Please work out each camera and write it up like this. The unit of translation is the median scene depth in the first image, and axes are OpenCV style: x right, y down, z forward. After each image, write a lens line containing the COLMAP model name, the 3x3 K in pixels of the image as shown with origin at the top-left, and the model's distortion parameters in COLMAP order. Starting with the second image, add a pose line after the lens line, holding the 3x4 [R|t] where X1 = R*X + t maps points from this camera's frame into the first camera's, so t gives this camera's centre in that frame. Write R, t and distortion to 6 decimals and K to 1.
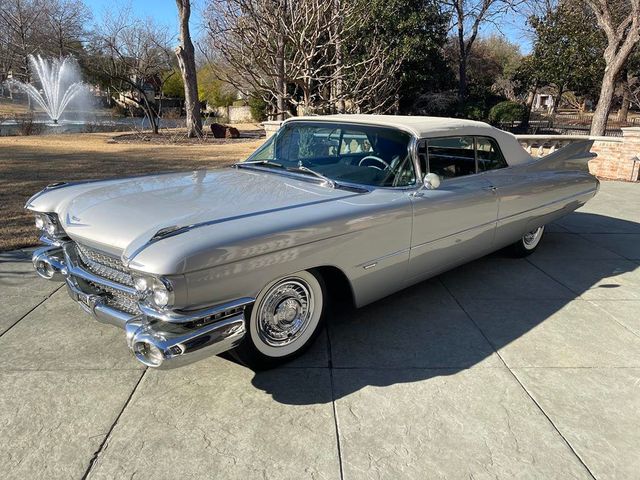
lens RADIAL K [[473.1, 0, 317.9], [0, 473.1, 240.6], [0, 0, 1]] dist [0.042064, -0.071593]
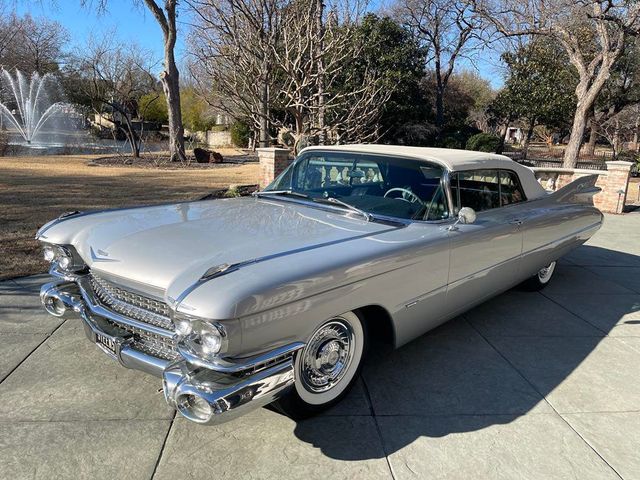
lens RADIAL K [[473.1, 0, 320.1], [0, 473.1, 240.8], [0, 0, 1]] dist [0.042064, -0.071593]
pose [[0.998400, 0.011423, 0.055383, -0.107546], [-0.008450, 0.998526, -0.053606, -0.018185], [-0.055914, 0.053053, 0.997025, 0.049201]]
